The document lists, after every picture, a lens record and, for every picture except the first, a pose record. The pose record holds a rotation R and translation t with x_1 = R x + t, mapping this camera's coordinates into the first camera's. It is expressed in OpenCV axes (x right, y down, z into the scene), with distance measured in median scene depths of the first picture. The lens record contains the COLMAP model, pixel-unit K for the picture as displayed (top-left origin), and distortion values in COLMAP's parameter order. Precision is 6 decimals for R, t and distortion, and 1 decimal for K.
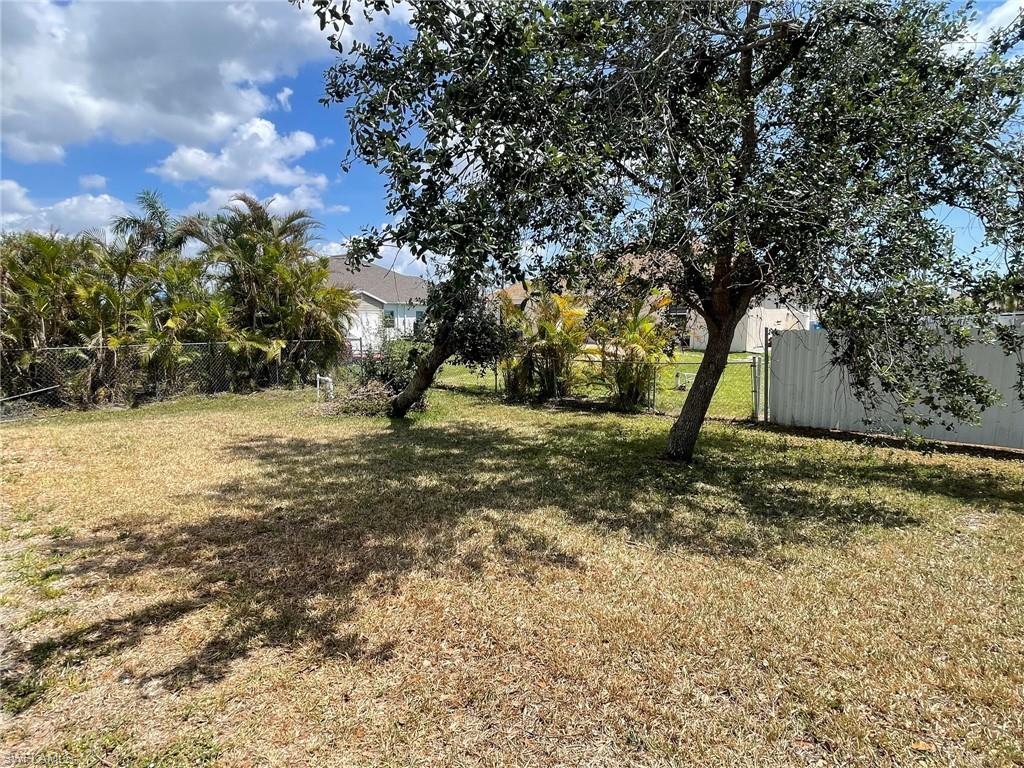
lens RADIAL K [[564.0, 0, 513.9], [0, 564.0, 385.4], [0, 0, 1]] dist [-0.003694, -0.000655]
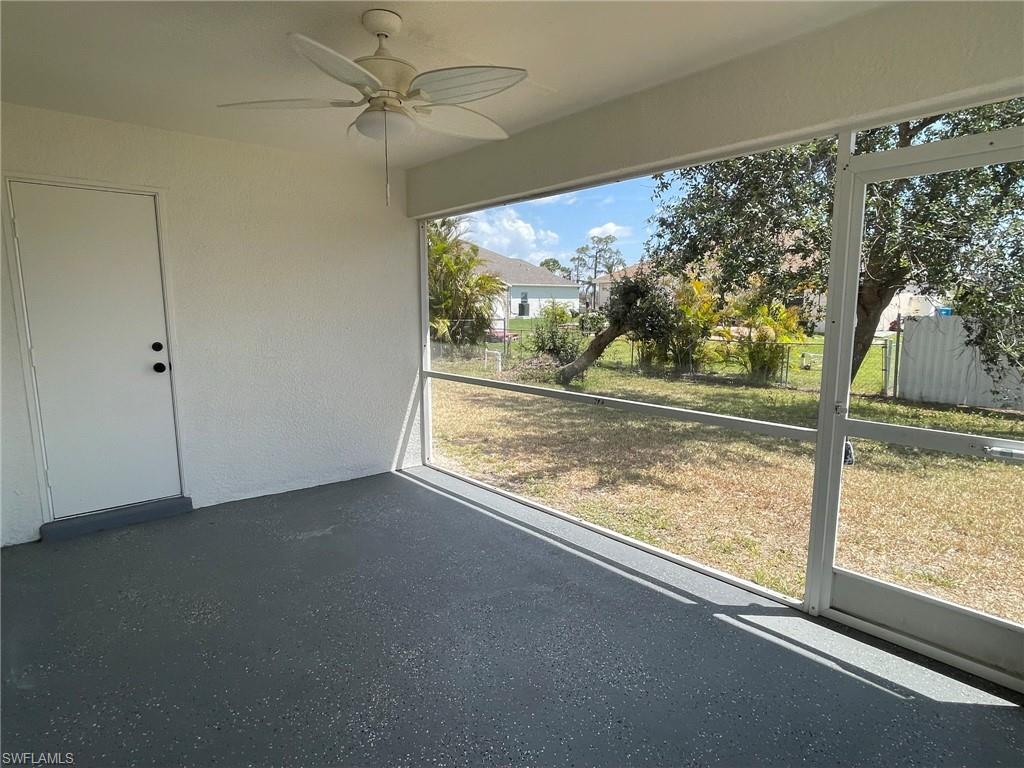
lens RADIAL K [[564.0, 0, 510.3], [0, 564.0, 384.0], [0, 0, 1]] dist [-0.003694, -0.000655]
pose [[0.988008, 0.027534, -0.151927, -0.145593], [-0.022526, 0.999148, 0.034586, 0.016943], [0.152750, -0.030749, 0.987786, -0.235140]]
